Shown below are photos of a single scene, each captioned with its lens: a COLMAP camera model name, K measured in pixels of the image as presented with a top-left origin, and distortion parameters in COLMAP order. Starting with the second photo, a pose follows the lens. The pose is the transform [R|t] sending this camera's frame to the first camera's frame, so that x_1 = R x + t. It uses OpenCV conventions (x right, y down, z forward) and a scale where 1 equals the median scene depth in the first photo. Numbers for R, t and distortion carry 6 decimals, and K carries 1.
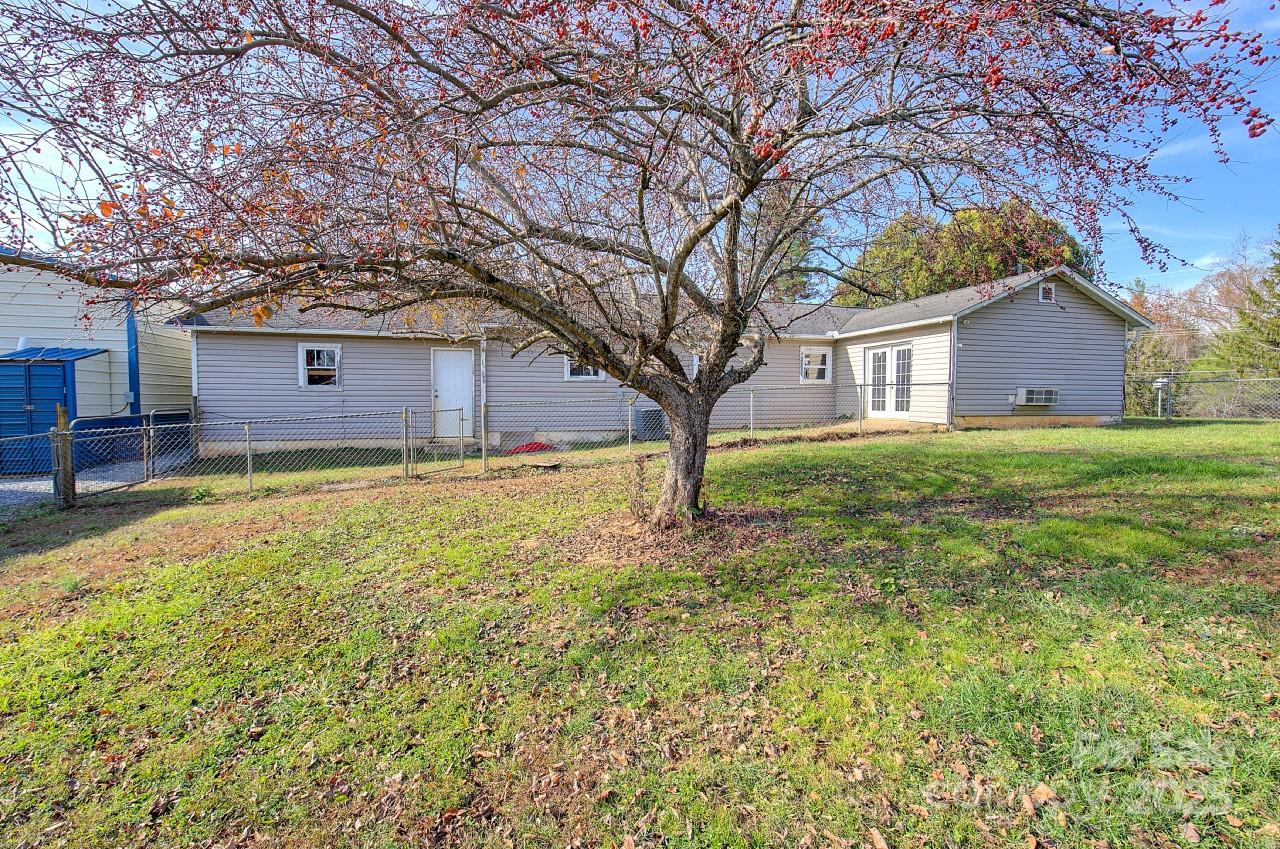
lens RADIAL K [[555.6, 0, 641.7], [0, 555.6, 420.2], [0, 0, 1]] dist [0.002387, 0.000492]
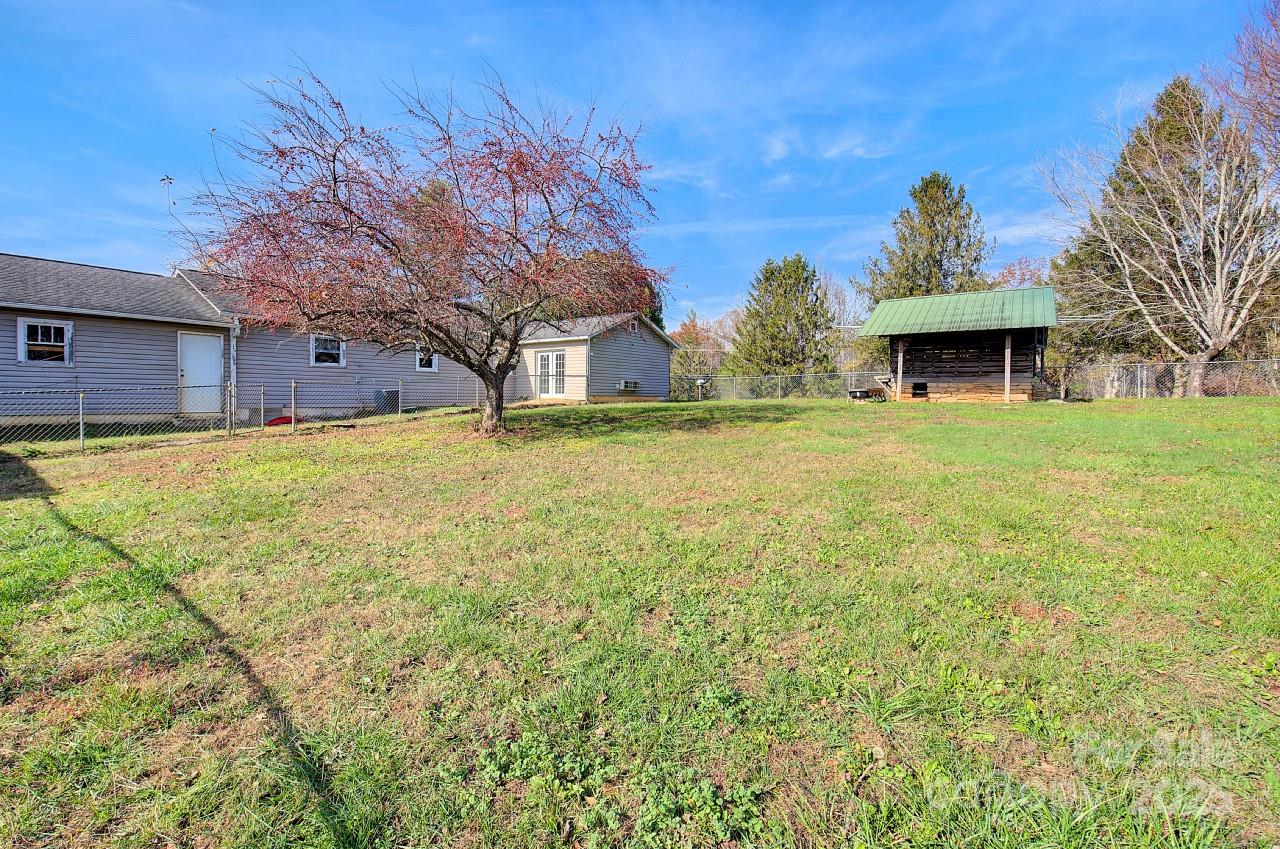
lens RADIAL K [[555.6, 0, 633.9], [0, 555.6, 425.0], [0, 0, 1]] dist [0.002387, 0.000492]
pose [[0.821333, -0.022747, 0.569995, -0.269258], [0.011166, 0.999654, 0.023803, 0.040005], [-0.570340, -0.013186, 0.821303, -0.430029]]
